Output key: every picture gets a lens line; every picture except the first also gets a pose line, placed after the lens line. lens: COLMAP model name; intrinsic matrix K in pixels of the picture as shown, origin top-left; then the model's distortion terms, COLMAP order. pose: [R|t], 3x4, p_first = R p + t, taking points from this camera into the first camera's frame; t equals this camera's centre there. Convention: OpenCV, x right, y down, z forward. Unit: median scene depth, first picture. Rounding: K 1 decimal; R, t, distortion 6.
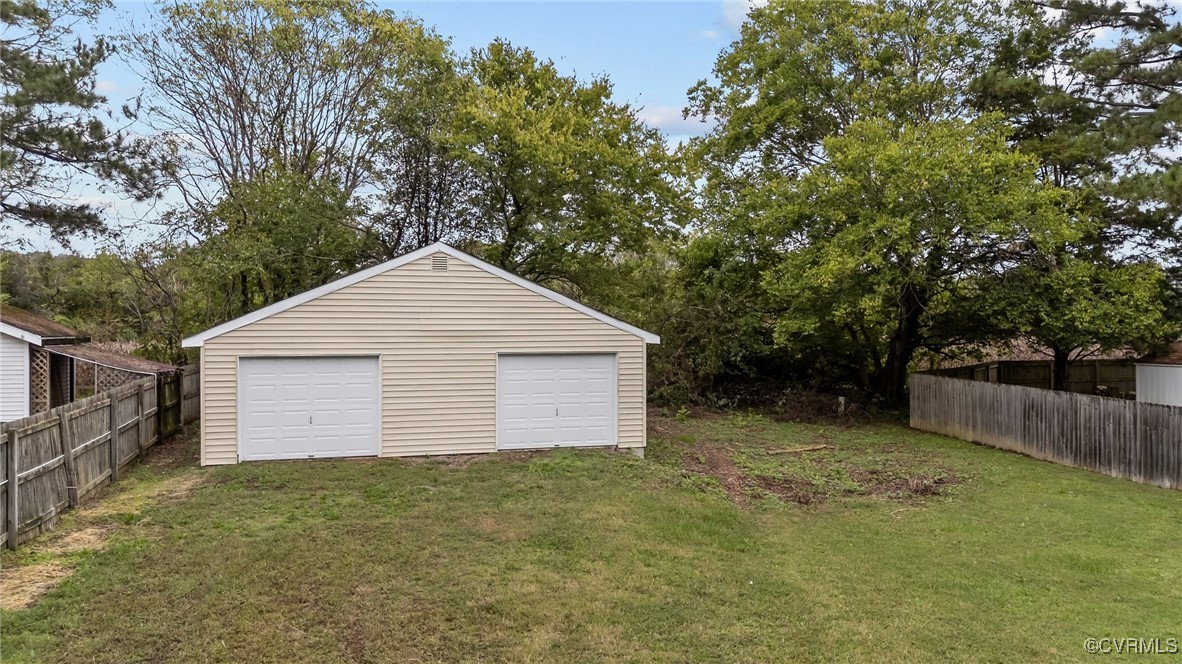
lens RADIAL K [[863.2, 0, 591.0], [0, 863.2, 332.0], [0, 0, 1]] dist [0.111104, -0.131906]
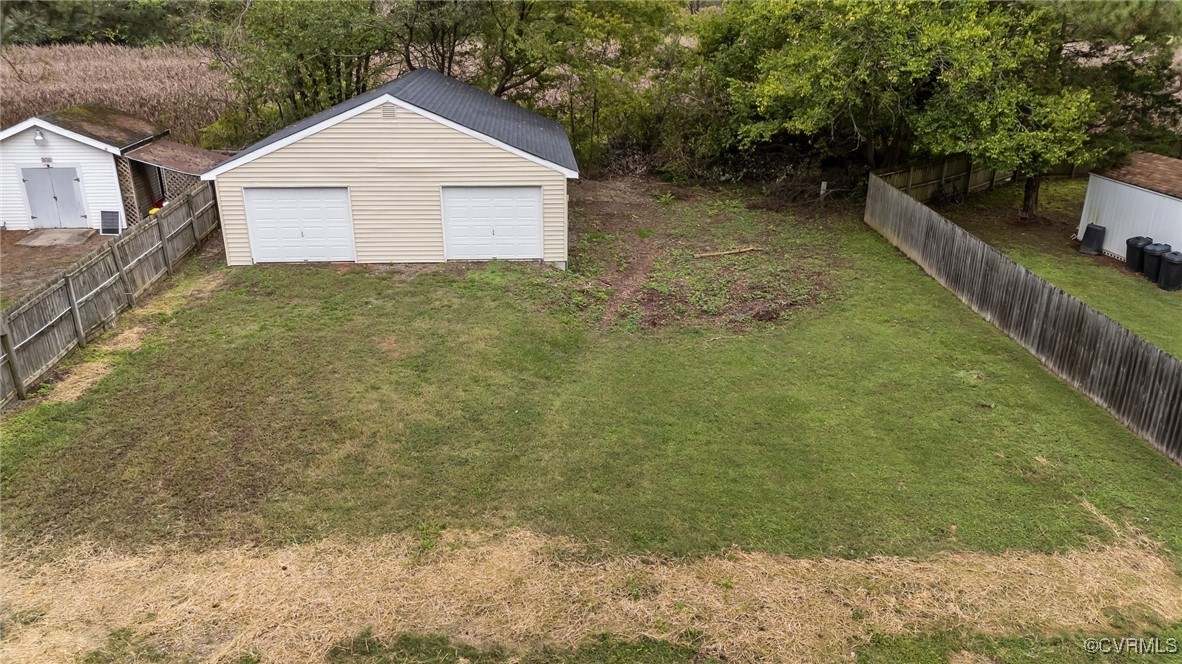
lens RADIAL K [[863.2, 0, 591.0], [0, 863.2, 332.0], [0, 0, 1]] dist [0.111104, -0.131906]
pose [[0.982450, 0.073296, -0.171524, 0.332920], [-0.006649, 0.932738, 0.360493, -0.230532], [0.186410, -0.353026, 0.916856, -0.183846]]
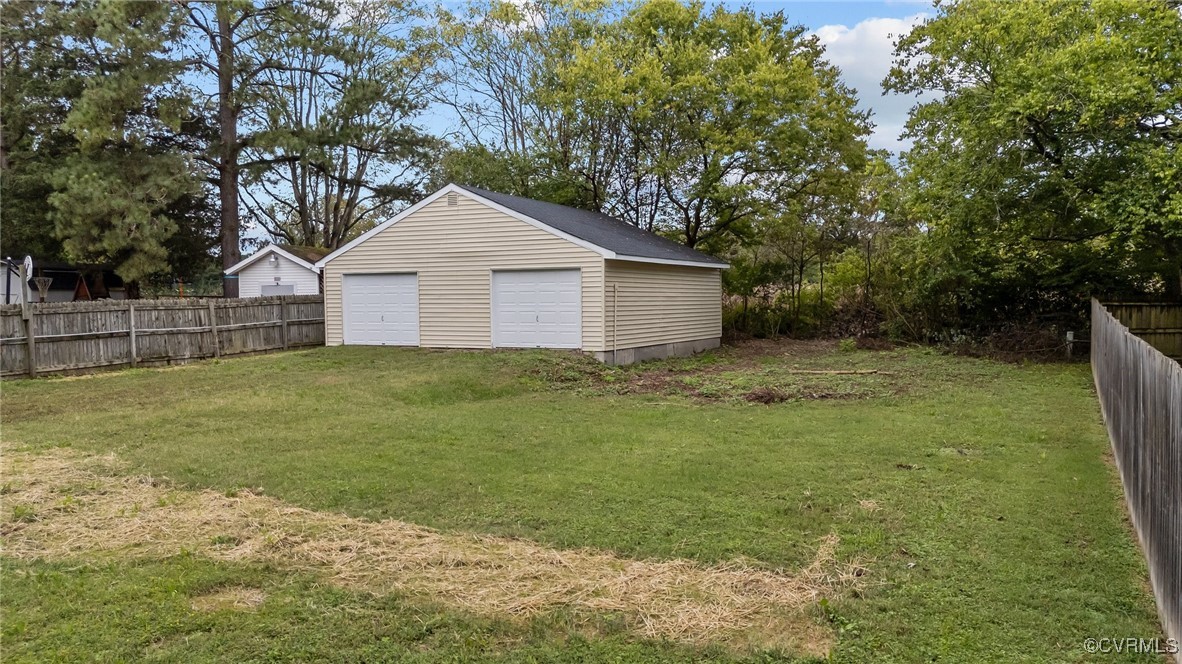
lens RADIAL K [[863.2, 0, 591.0], [0, 863.2, 332.0], [0, 0, 1]] dist [0.111104, -0.131906]
pose [[0.745455, 0.019521, -0.666270, 0.823435], [0.006781, 0.999297, 0.036865, 0.068881], [0.666521, -0.031999, 0.744799, 0.164892]]
